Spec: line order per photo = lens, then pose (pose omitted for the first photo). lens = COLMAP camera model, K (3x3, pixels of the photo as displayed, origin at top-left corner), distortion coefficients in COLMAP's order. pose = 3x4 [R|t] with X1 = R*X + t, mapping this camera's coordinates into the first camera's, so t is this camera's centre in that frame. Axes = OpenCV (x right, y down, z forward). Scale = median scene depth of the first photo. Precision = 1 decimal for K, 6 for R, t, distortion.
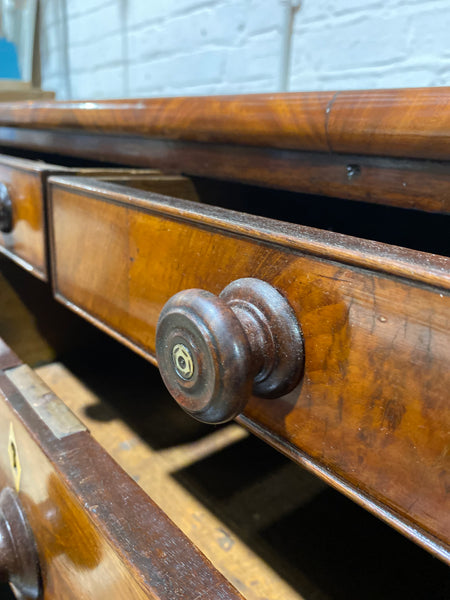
lens RADIAL K [[471.2, 0, 217.2], [0, 471.2, 300.6], [0, 0, 1]] dist [0.004174, -0.011870]
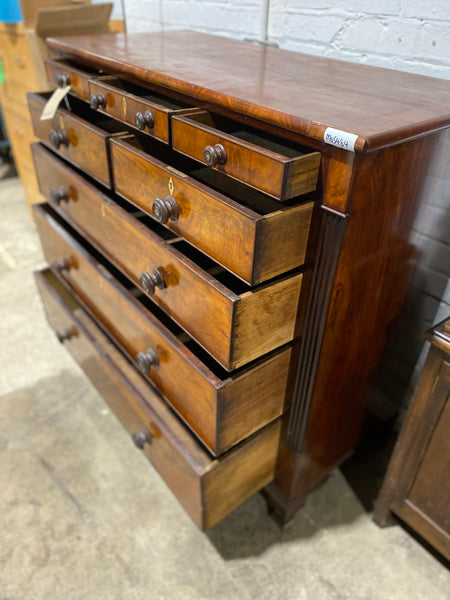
lens RADIAL K [[471.2, 0, 217.2], [0, 471.2, 300.6], [0, 0, 1]] dist [0.004174, -0.011870]
pose [[0.998855, 0.004292, -0.047650, 0.356380], [0.009330, 0.959372, 0.281988, 0.179385], [0.046924, -0.282110, 0.958234, -5.503893]]
